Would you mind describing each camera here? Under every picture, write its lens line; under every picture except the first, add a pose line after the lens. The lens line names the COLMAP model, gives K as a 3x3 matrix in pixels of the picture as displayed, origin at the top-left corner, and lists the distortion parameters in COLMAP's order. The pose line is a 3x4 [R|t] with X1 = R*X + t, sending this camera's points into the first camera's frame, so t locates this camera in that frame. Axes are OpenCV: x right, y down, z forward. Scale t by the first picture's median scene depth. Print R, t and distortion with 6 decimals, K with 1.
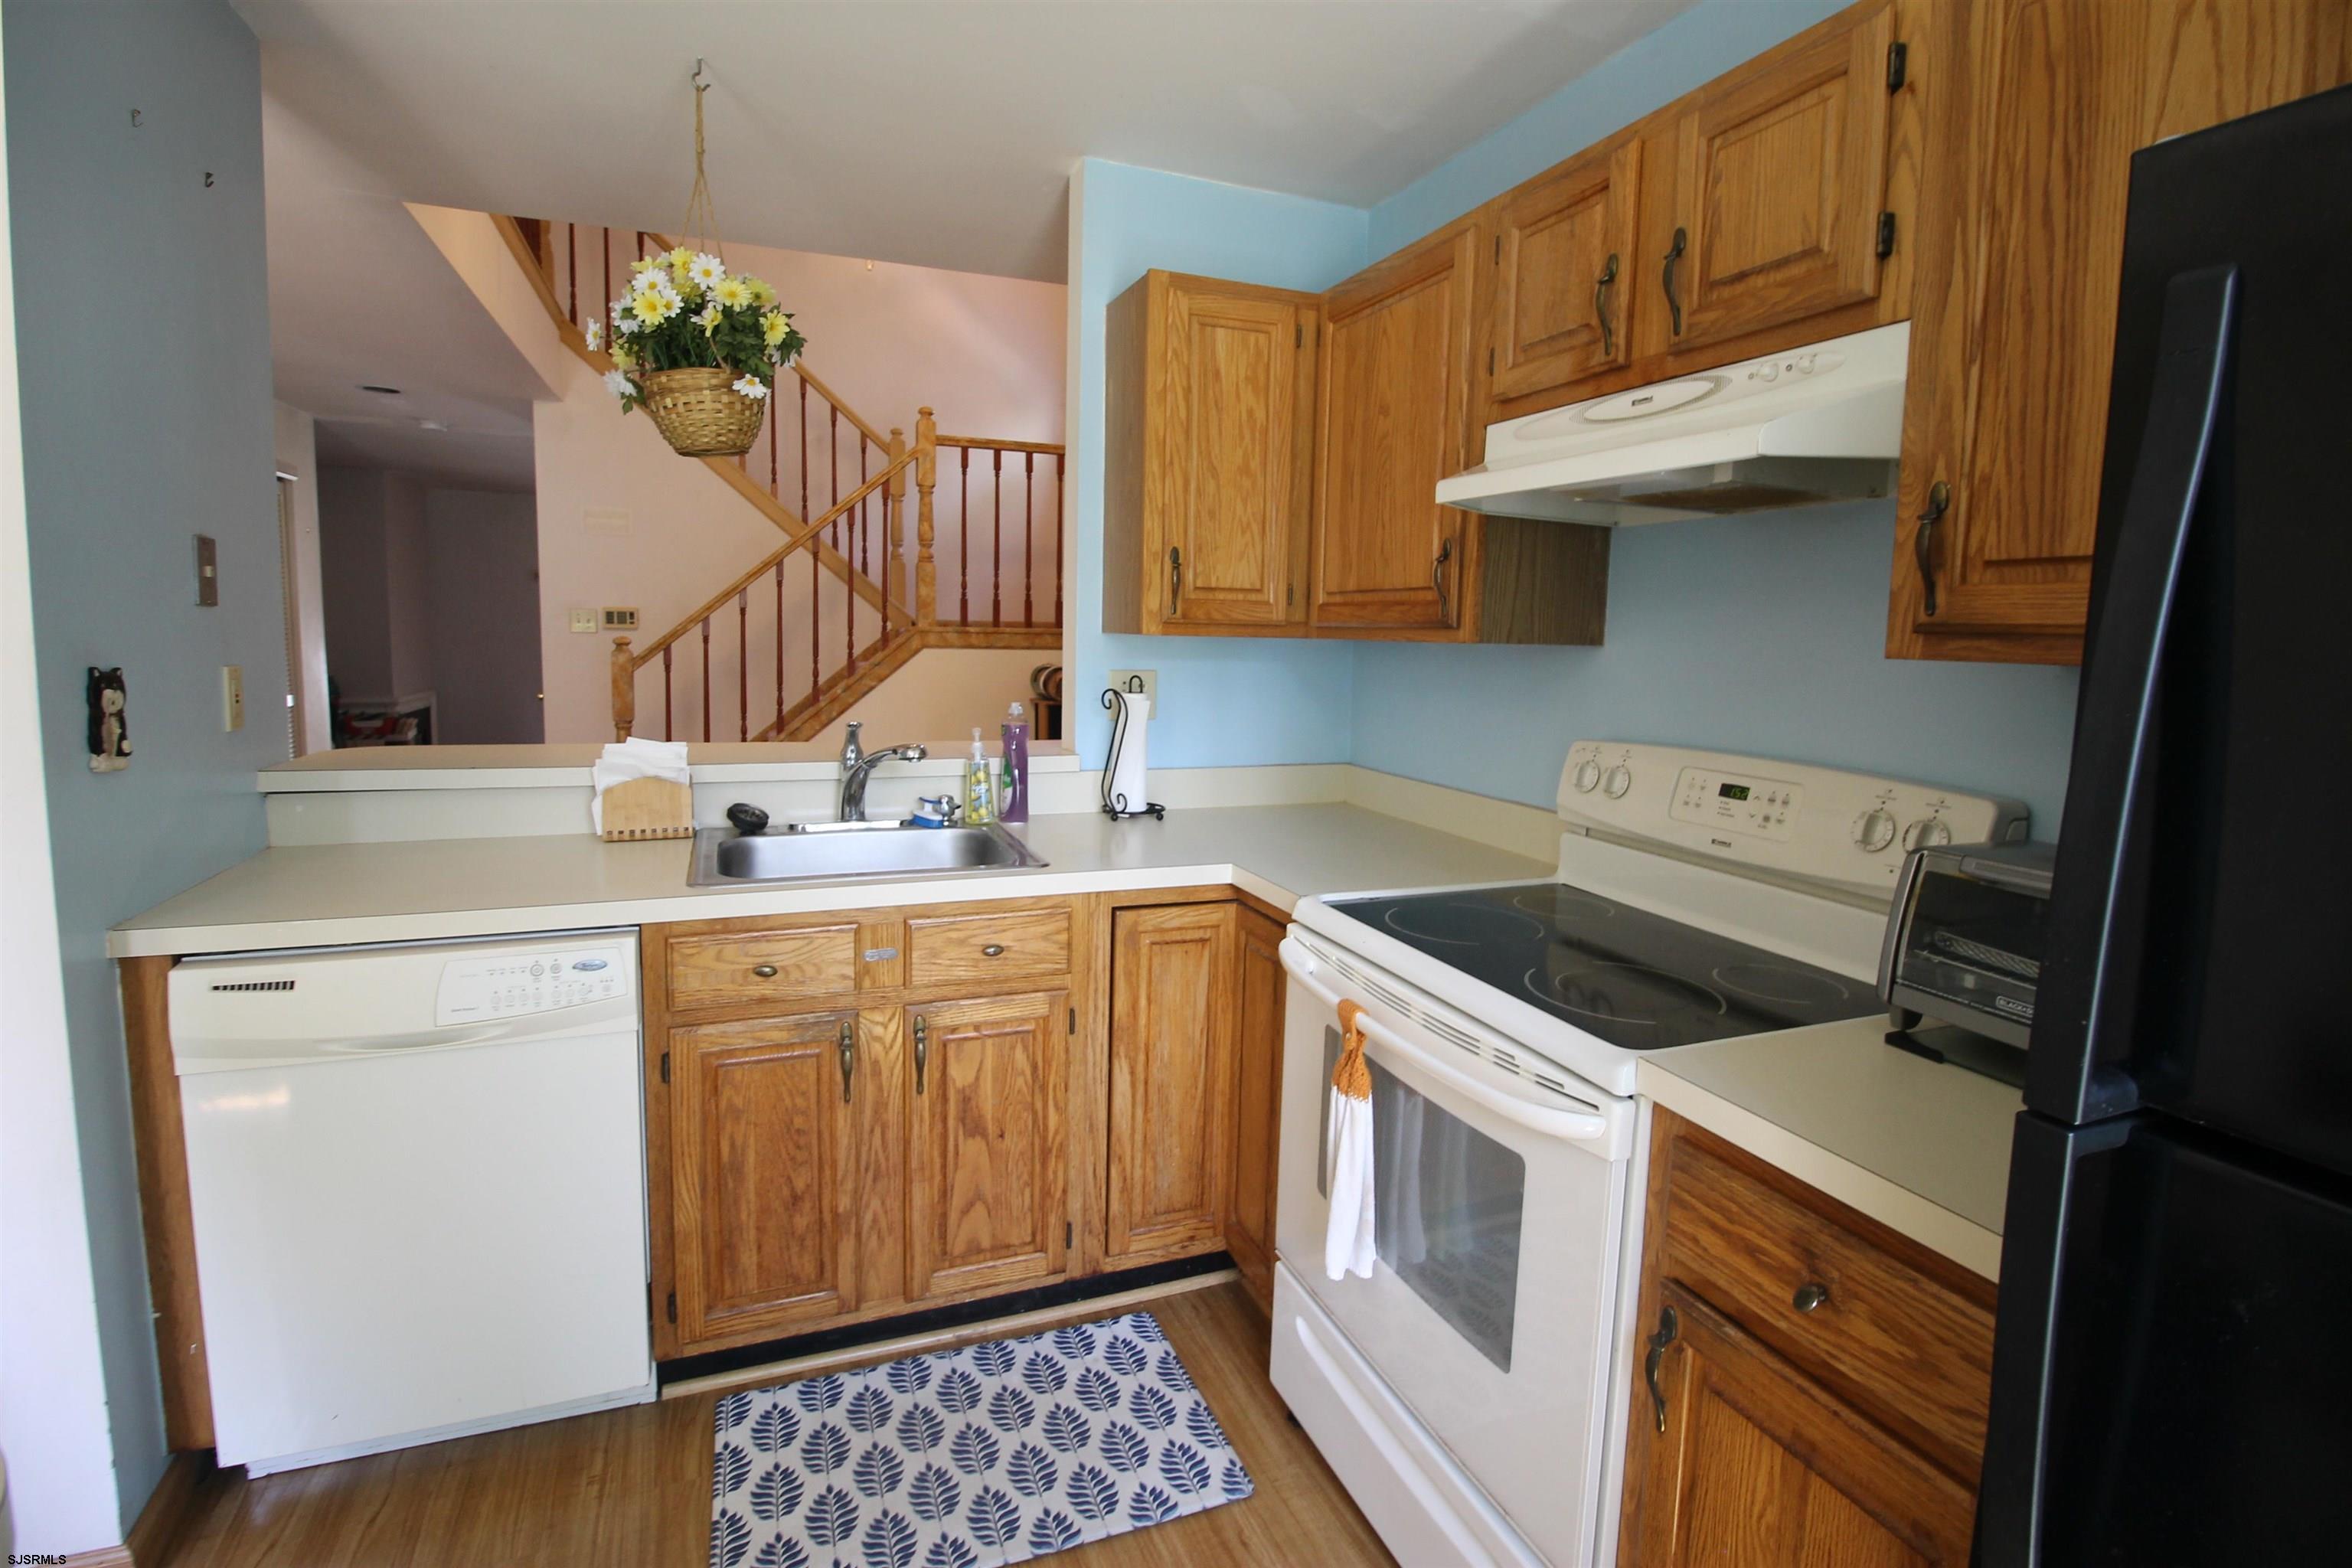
lens RADIAL K [[1106.0, 0, 1164.9], [0, 1106.0, 744.0], [0, 0, 1]] dist [0.000937, -0.014770]
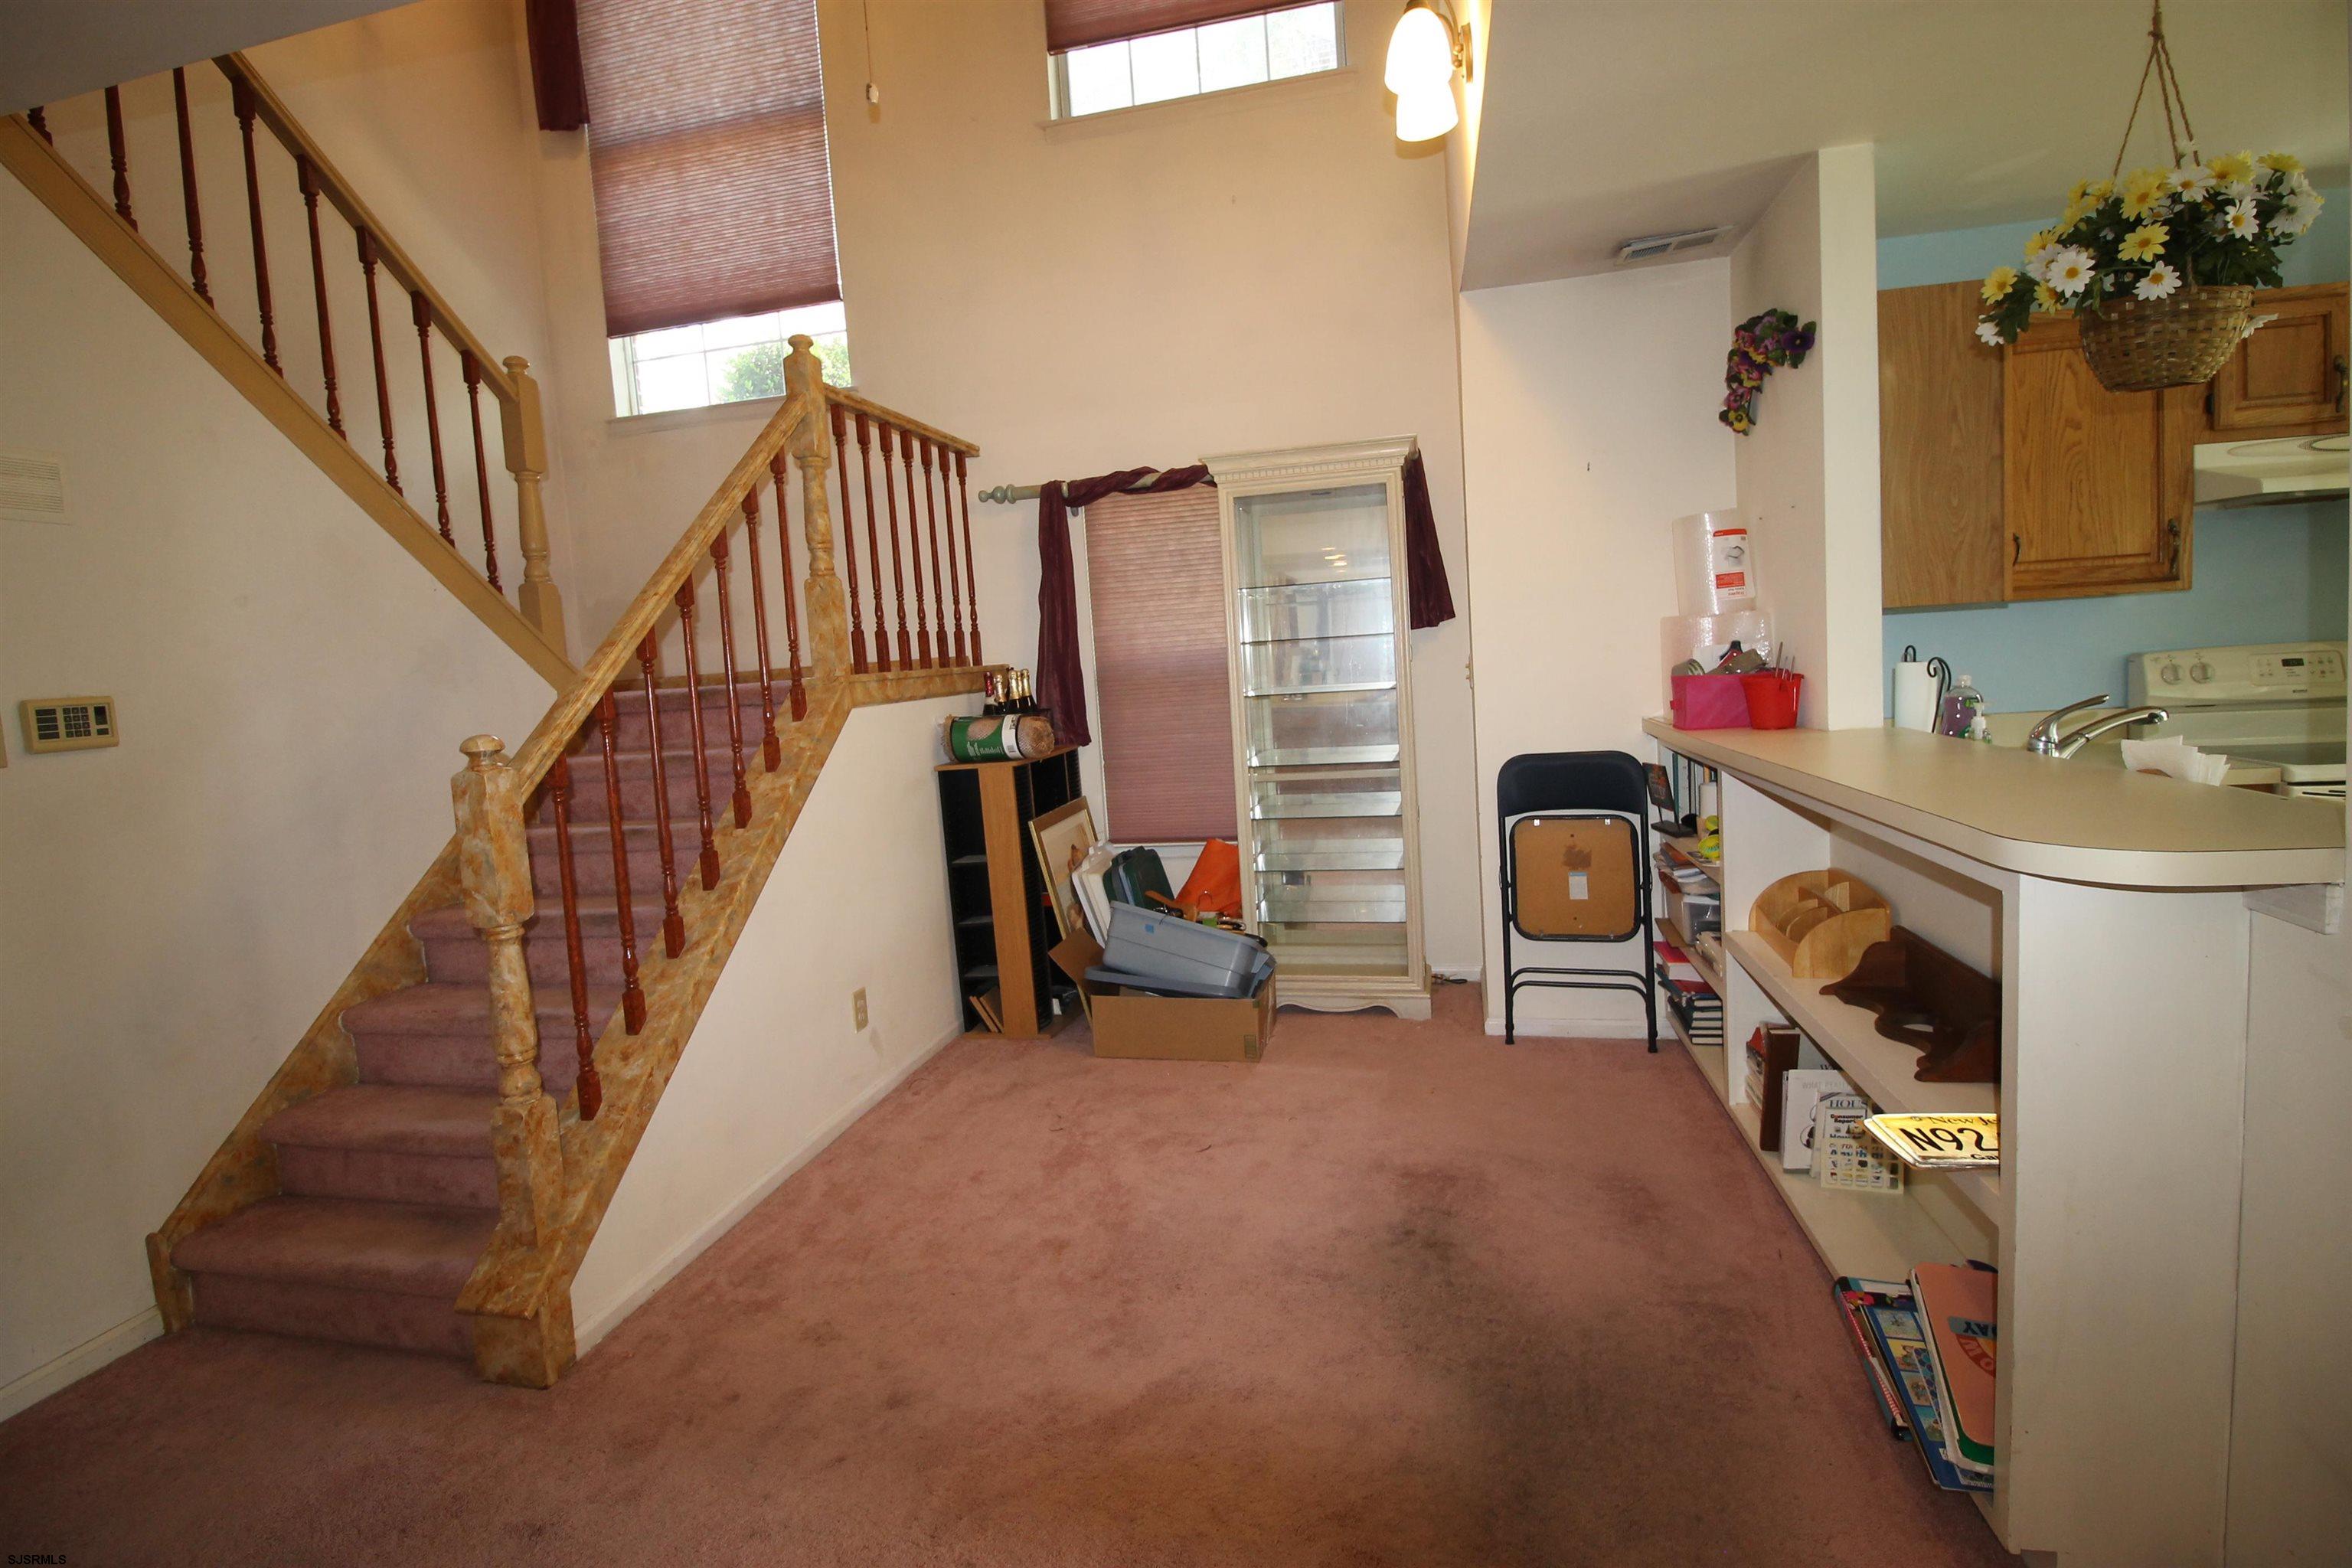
lens RADIAL K [[1106.0, 0, 1168.8], [0, 1106.0, 745.2], [0, 0, 1]] dist [0.000937, -0.014770]
pose [[0.565232, -0.125800, 0.815284, -1.853175], [0.160609, 0.986174, 0.040819, -0.178100], [-0.809146, 0.107870, 0.577621, 1.386183]]
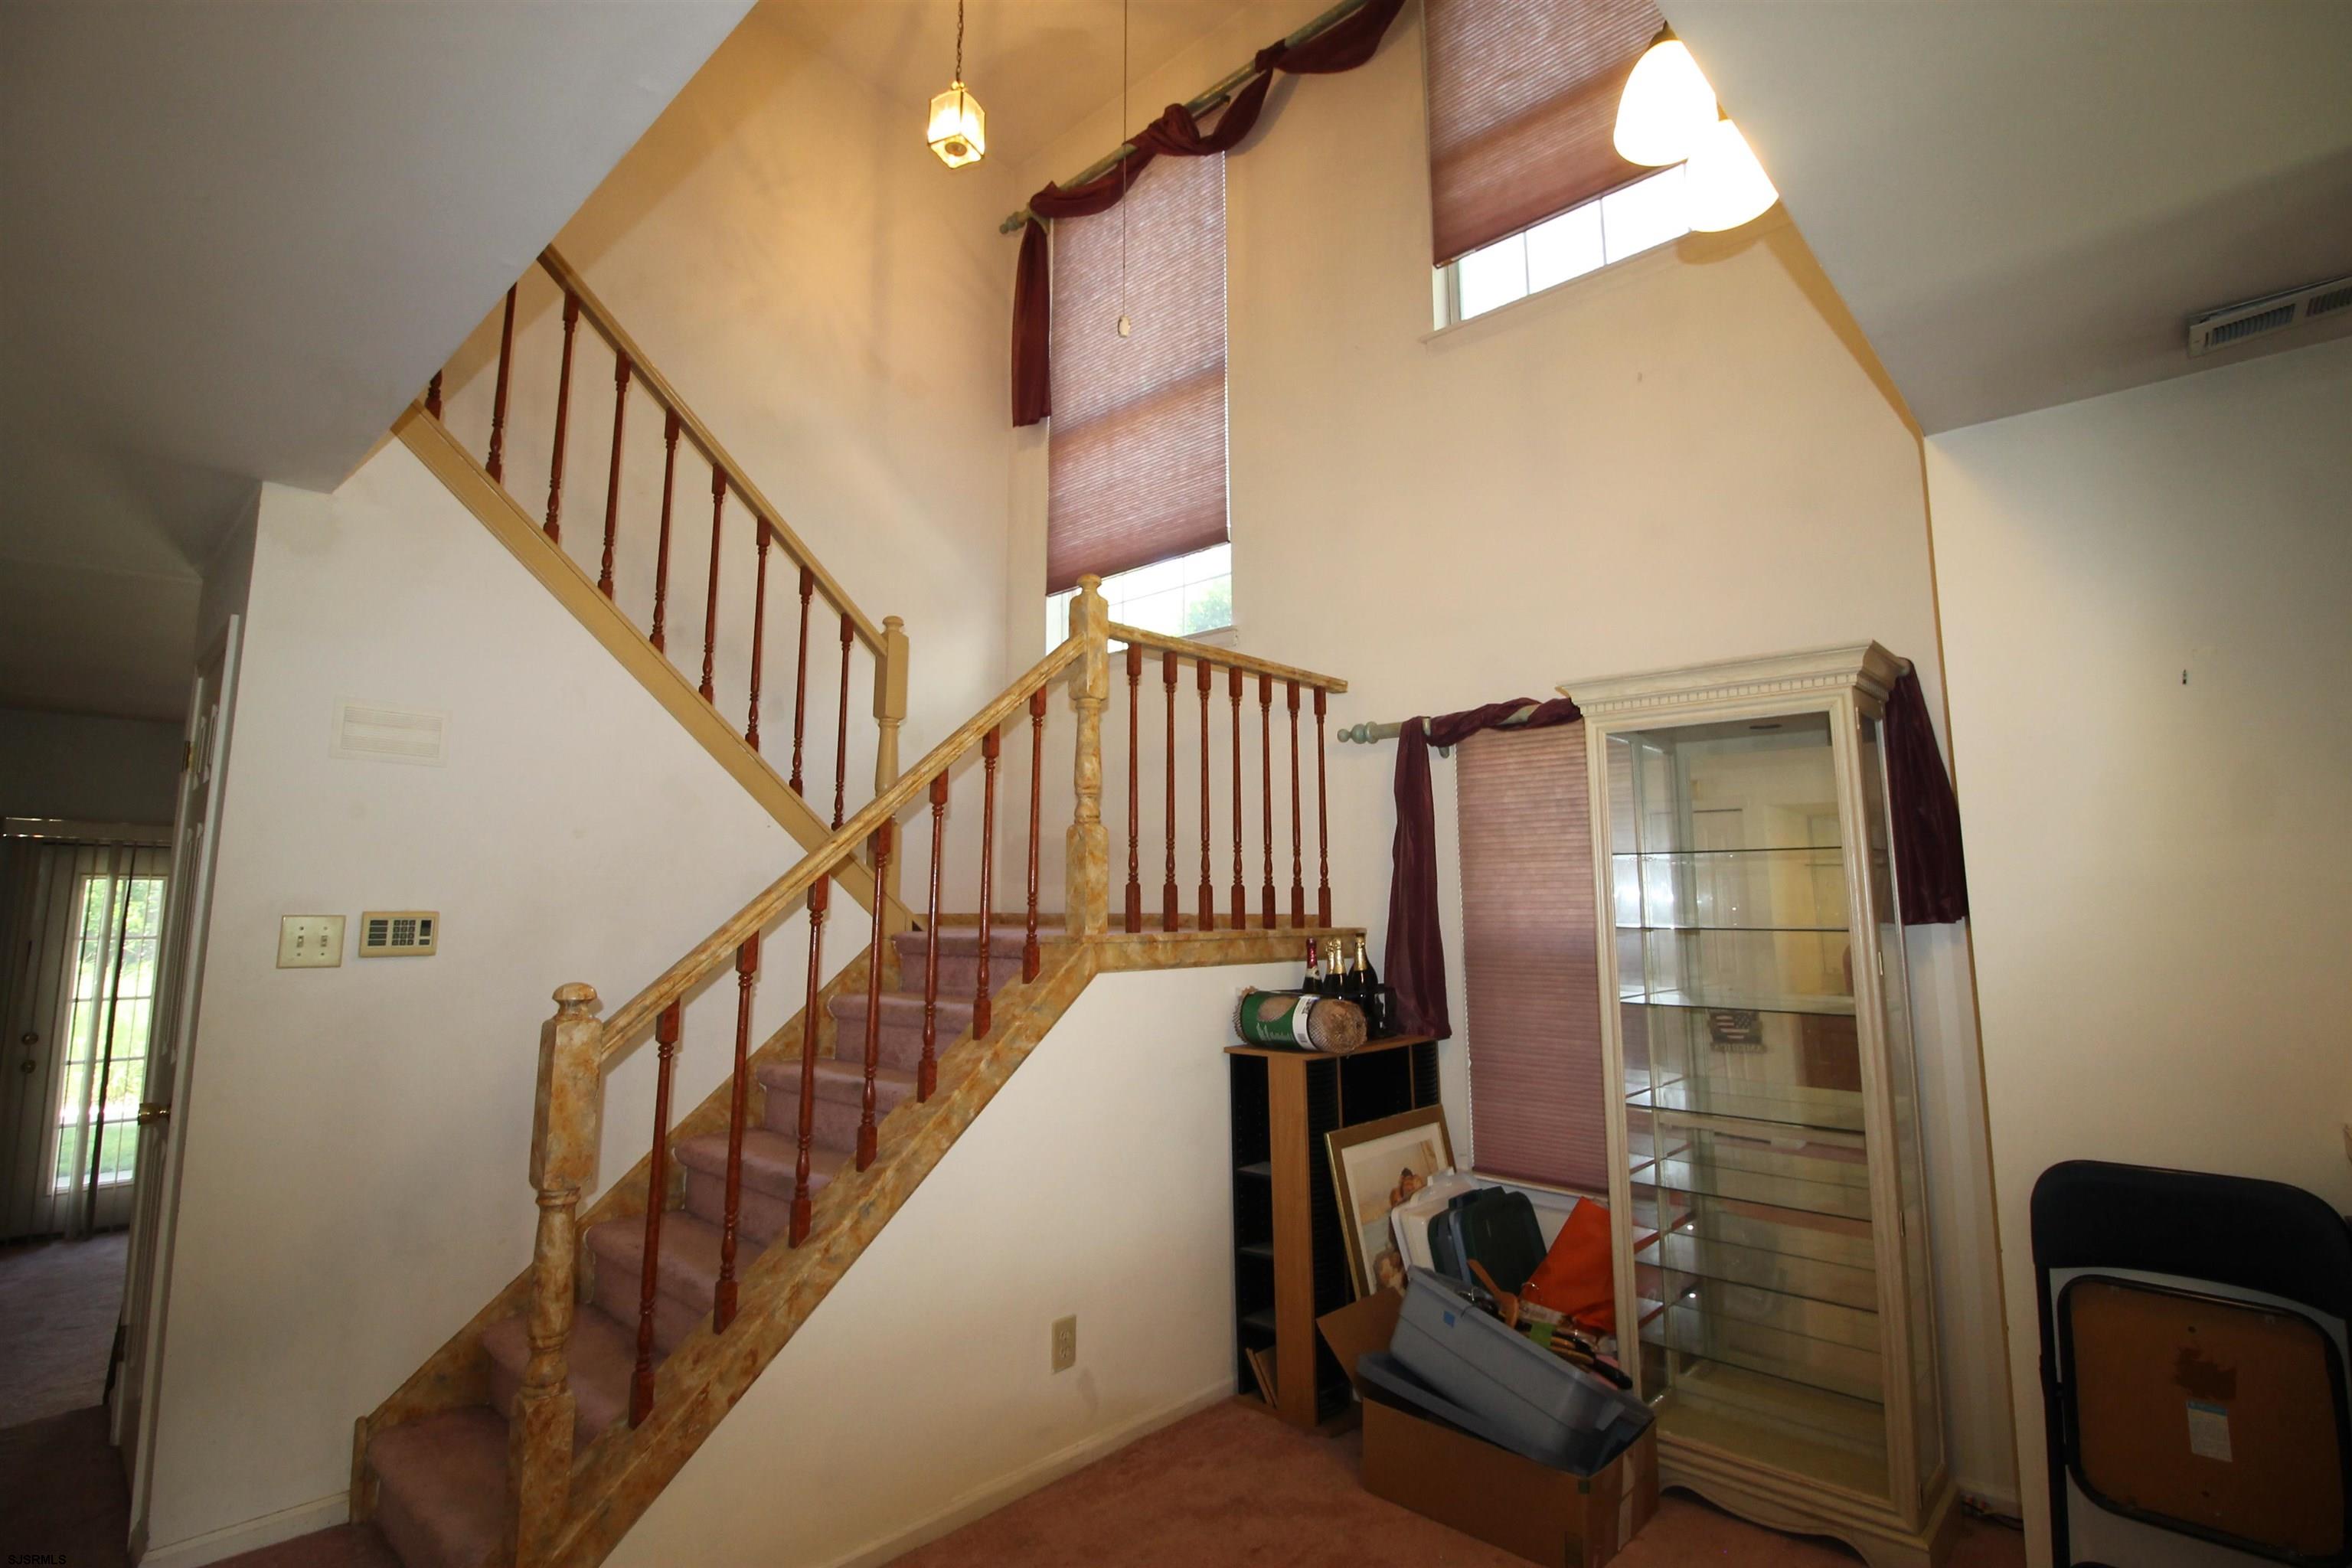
lens RADIAL K [[1106.0, 0, 1169.6], [0, 1106.0, 742.9], [0, 0, 1]] dist [0.000937, -0.014770]
pose [[0.903711, 0.042159, 0.426063, -1.247218], [0.062110, 0.971704, -0.227890, -0.200271], [-0.423614, 0.232409, 0.875521, 1.321663]]
